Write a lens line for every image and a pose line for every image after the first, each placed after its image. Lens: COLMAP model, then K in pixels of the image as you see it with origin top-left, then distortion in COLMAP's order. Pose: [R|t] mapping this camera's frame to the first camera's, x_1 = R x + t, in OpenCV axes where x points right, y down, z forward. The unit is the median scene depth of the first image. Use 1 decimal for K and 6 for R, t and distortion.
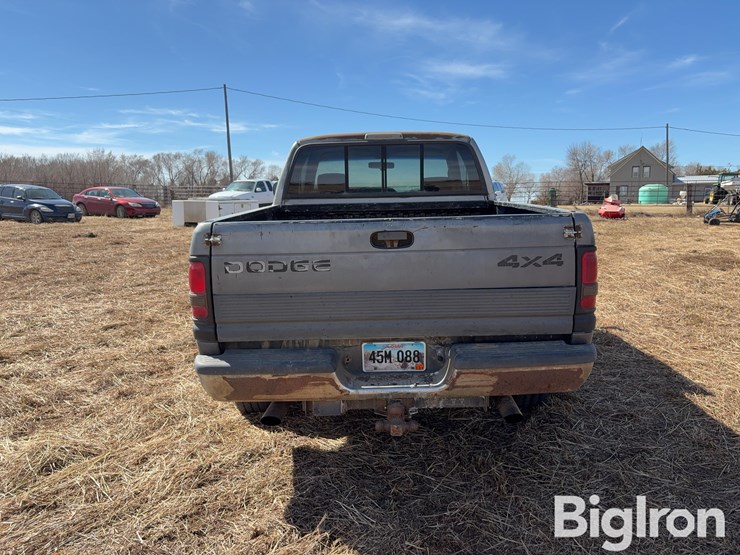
lens RADIAL K [[563.3, 0, 368.6], [0, 563.3, 275.6], [0, 0, 1]] dist [0.039974, -0.041458]
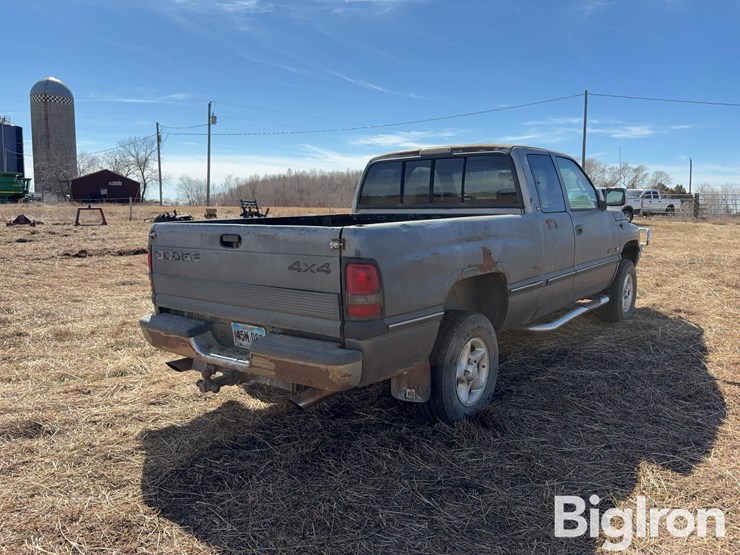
lens RADIAL K [[563.3, 0, 368.7], [0, 563.3, 275.4], [0, 0, 1]] dist [0.039974, -0.041458]
pose [[0.793371, 0.091560, -0.601813, 1.031496], [-0.100129, 0.994786, 0.019347, -0.042679], [0.600446, 0.044910, 0.798403, 0.171139]]
